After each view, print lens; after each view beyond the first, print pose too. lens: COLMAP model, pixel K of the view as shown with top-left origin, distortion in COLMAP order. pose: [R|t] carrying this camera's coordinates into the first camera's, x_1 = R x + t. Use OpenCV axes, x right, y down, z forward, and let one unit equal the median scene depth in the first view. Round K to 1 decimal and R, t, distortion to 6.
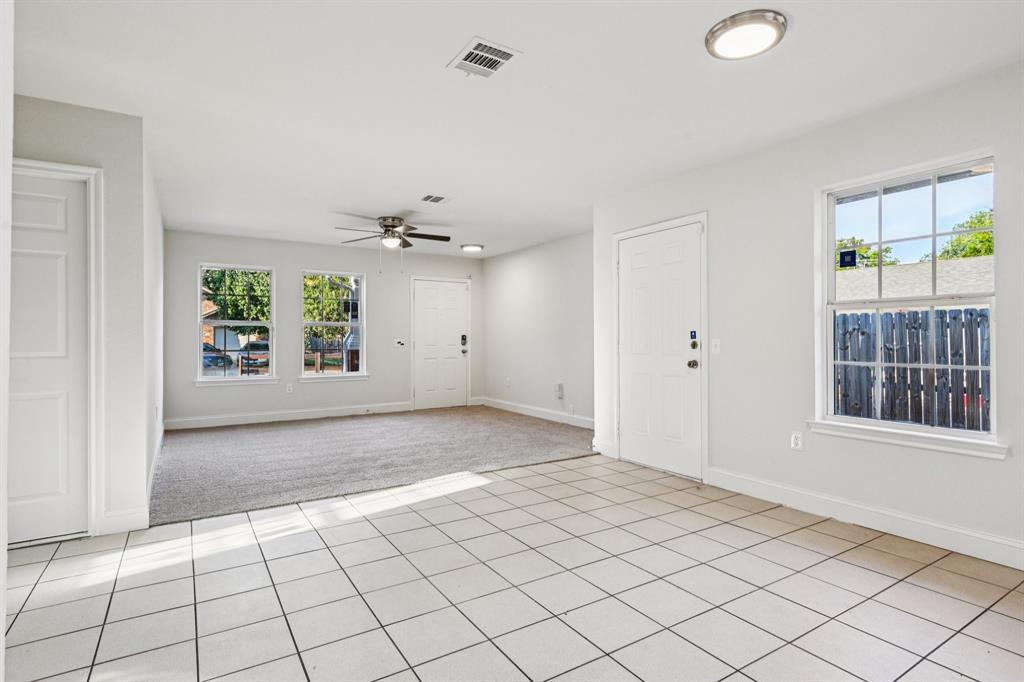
lens RADIAL K [[521.3, 0, 511.2], [0, 521.3, 333.8], [0, 0, 1]] dist [-0.000397, -0.000098]
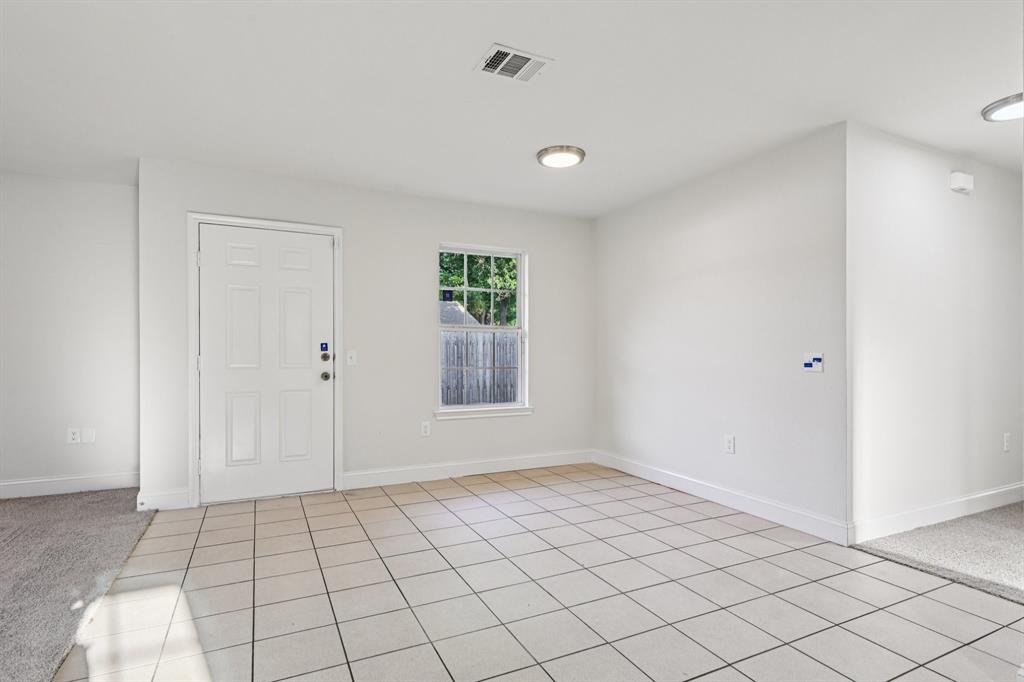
lens RADIAL K [[521.6, 0, 514.4], [0, 521.6, 349.9], [0, 0, 1]] dist [0.001172, 0.000103]
pose [[0.096515, 0.002024, 0.995330, -0.675870], [-0.014001, 0.999902, -0.000675, 0.003594], [-0.995233, -0.013871, 0.096533, 0.599922]]
